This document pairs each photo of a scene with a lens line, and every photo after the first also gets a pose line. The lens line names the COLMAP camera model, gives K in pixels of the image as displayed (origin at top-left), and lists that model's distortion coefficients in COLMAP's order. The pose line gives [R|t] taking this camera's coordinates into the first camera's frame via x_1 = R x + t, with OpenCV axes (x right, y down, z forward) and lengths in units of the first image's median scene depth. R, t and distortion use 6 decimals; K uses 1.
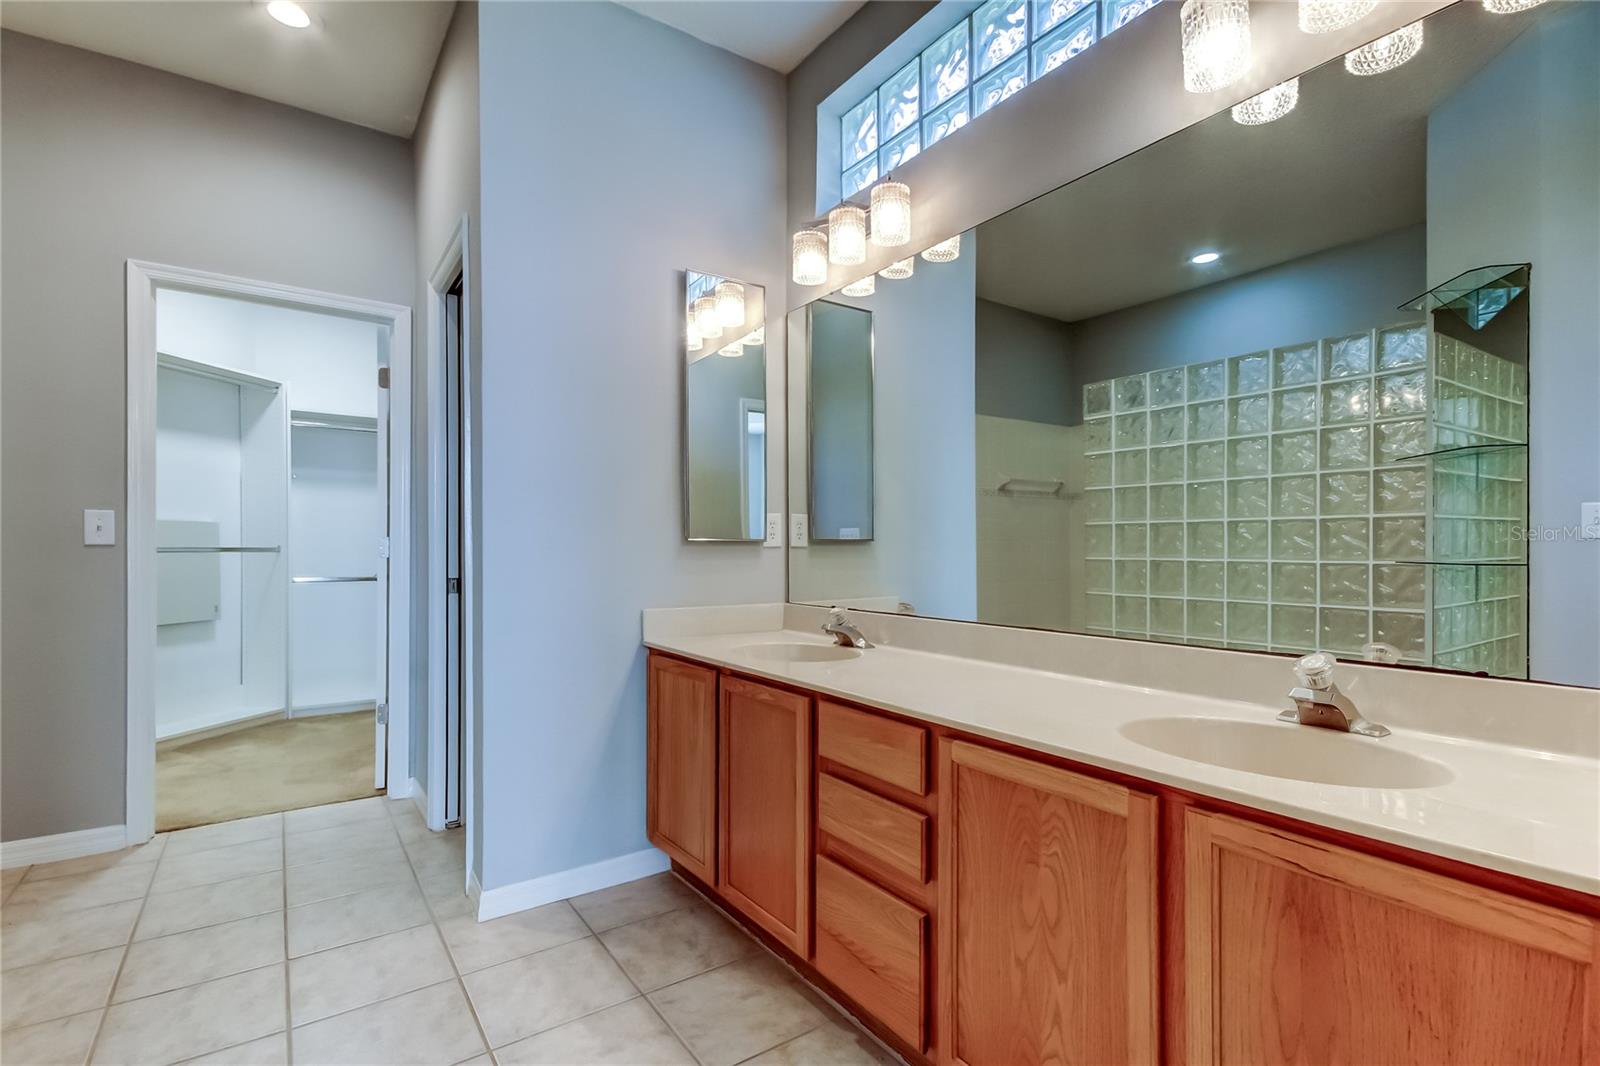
lens RADIAL K [[747.7, 0, 821.1], [0, 747.7, 549.7], [0, 0, 1]] dist [0.005036, 0.000148]
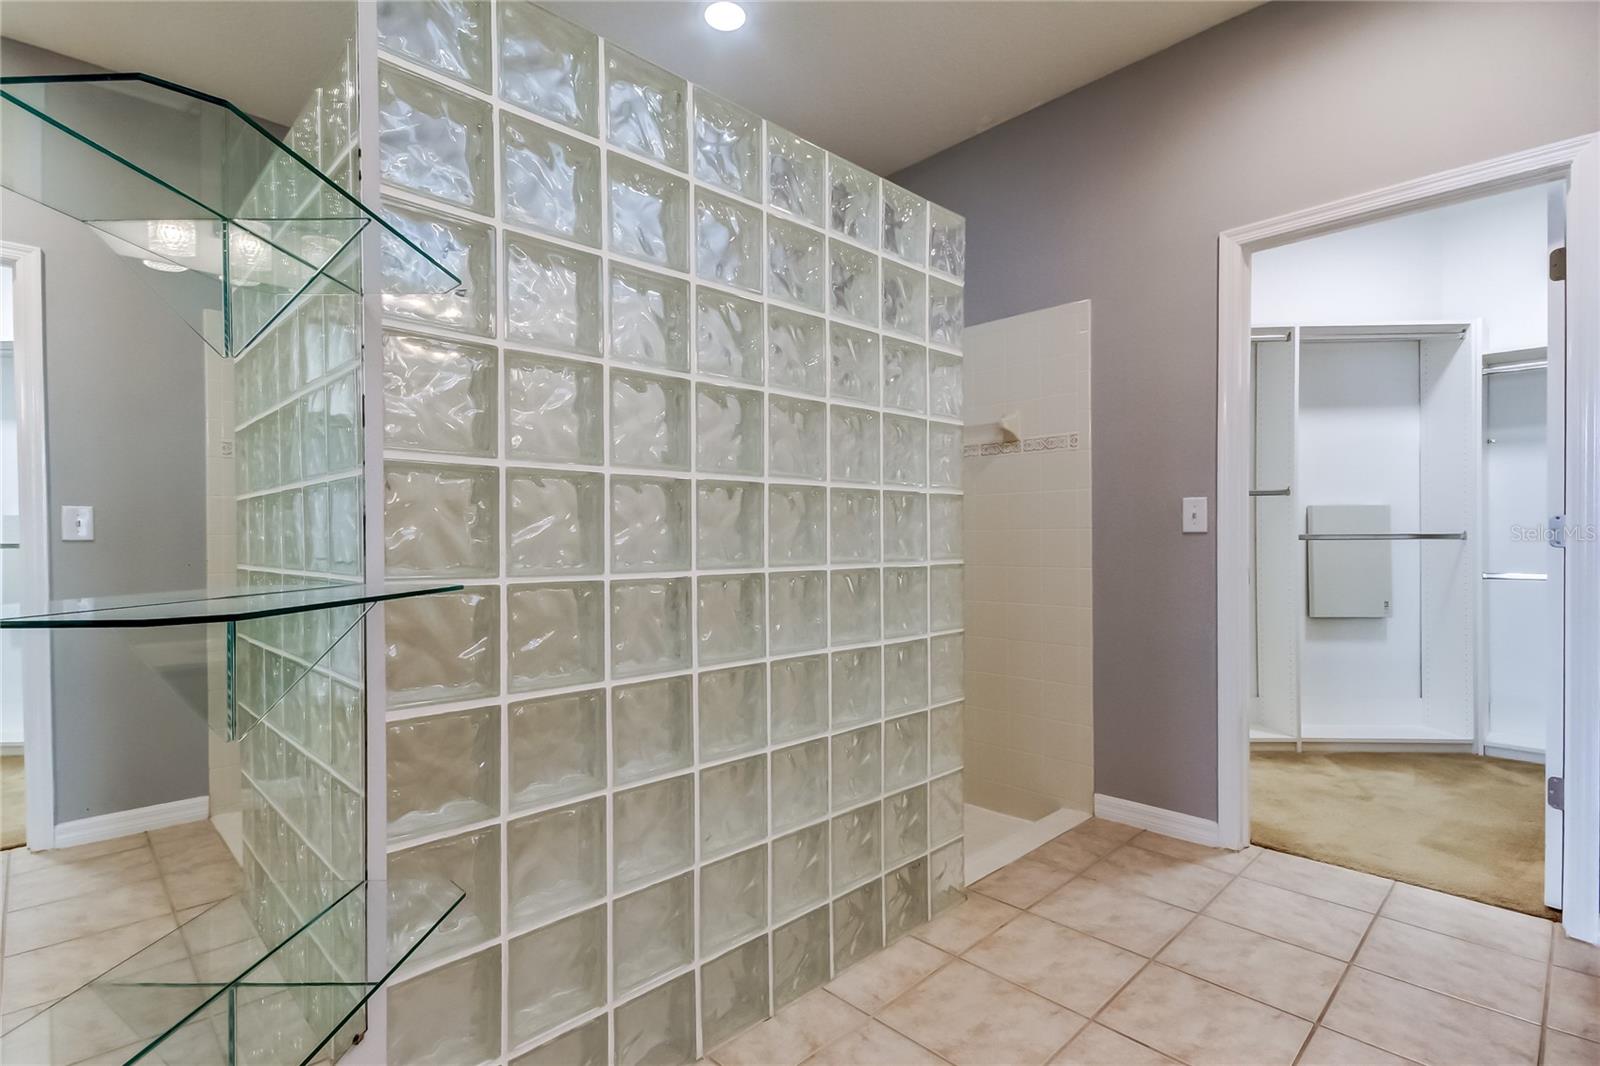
lens RADIAL K [[755.5, 0, 756.4], [0, 755.5, 541.0], [0, 0, 1]] dist [0.026238, -0.015935]
pose [[0.118241, 0.001691, -0.992984, -0.025993], [0.004278, 0.999988, 0.002212, 0.000241], [0.992976, -0.004510, 0.118232, 0.272622]]
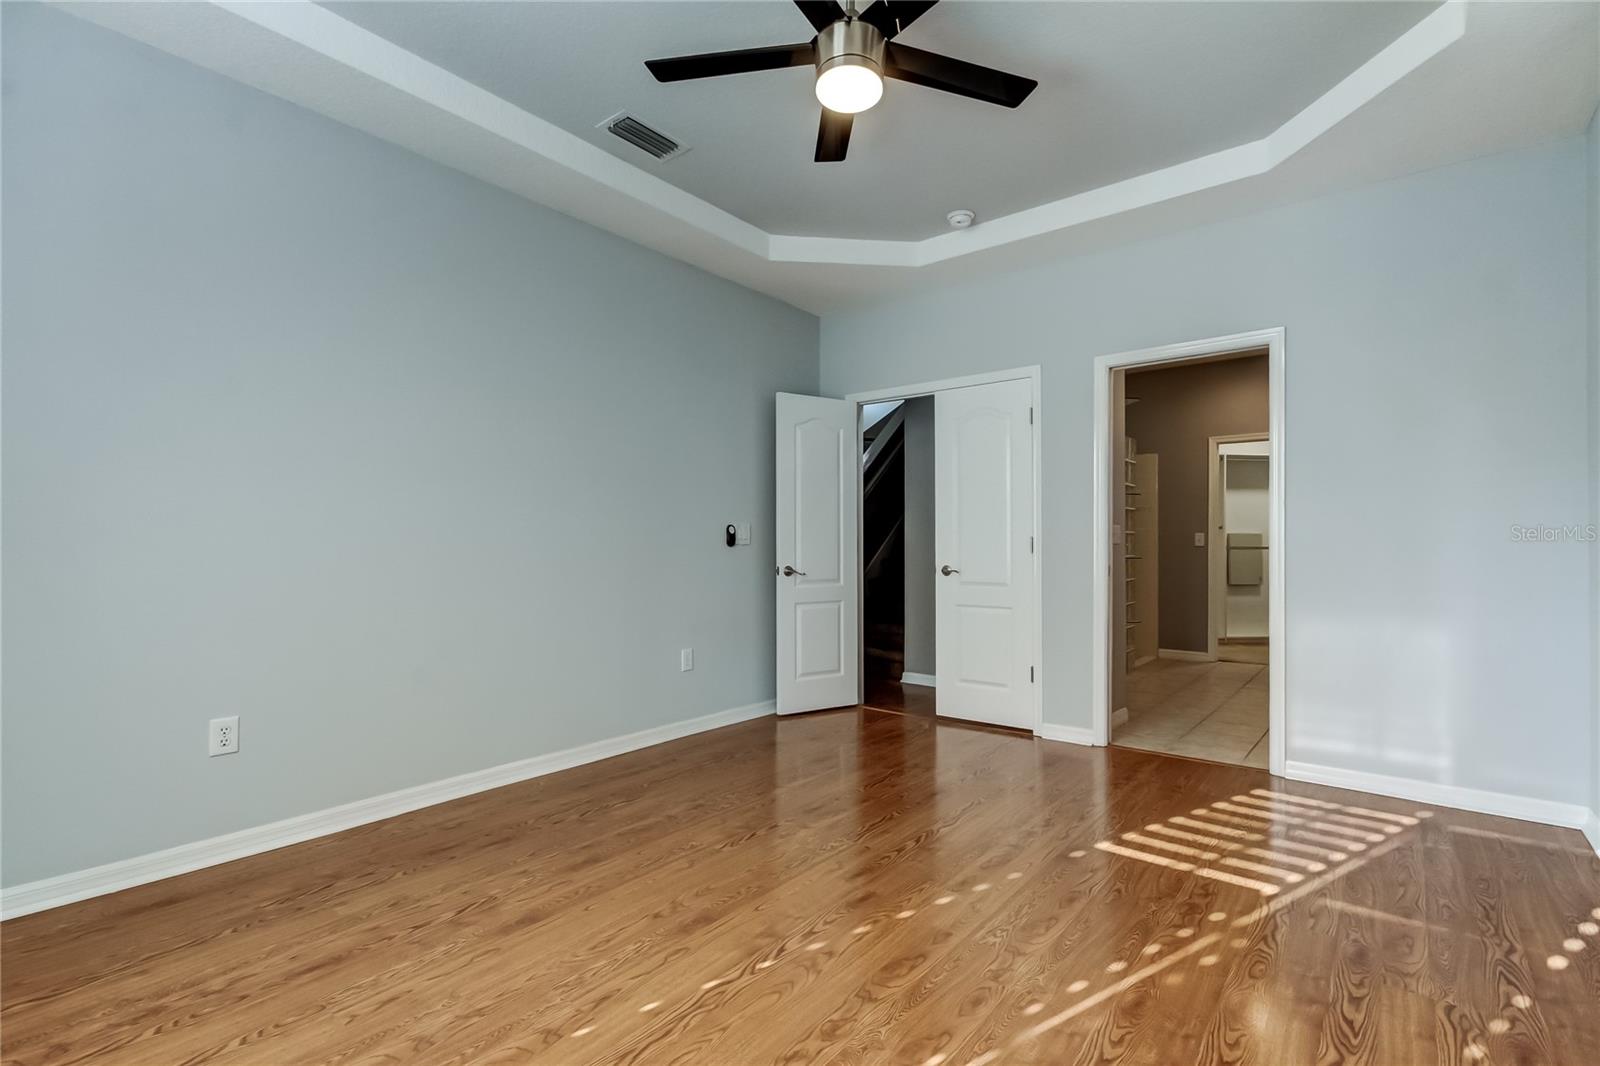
lens RADIAL K [[738.5, 0, 797.3], [0, 738.5, 547.7], [0, 0, 1]] dist [0.010885, -0.001149]
pose [[0.257652, 0.002354, -0.966235, 1.097100], [0.000934, 0.999996, 0.002685, -0.008637], [0.966237, -0.001594, 0.257648, -0.957304]]
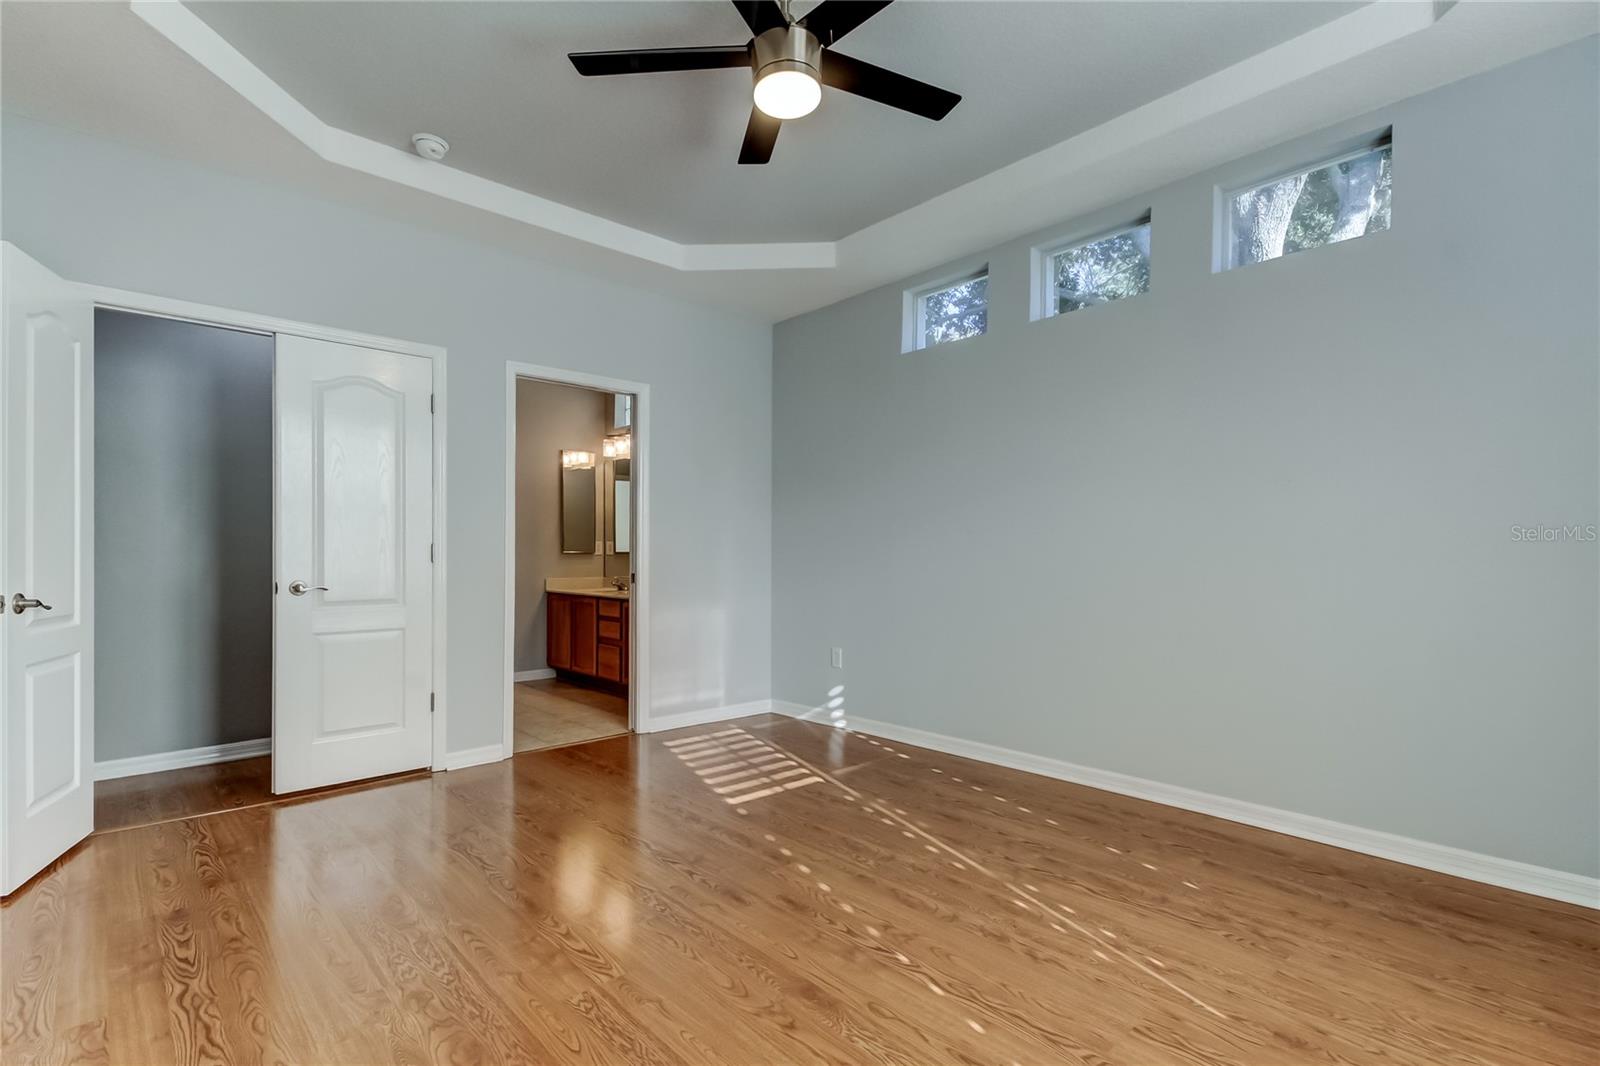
lens RADIAL K [[756.7, 0, 799.3], [0, 756.7, 559.9], [0, 0, 1]] dist [0.016621, -0.000329]
pose [[0.993734, 0.001150, 0.111761, 0.299283], [-0.002166, 0.999957, 0.008967, -0.010840], [-0.111746, -0.009153, 0.993695, -1.486431]]
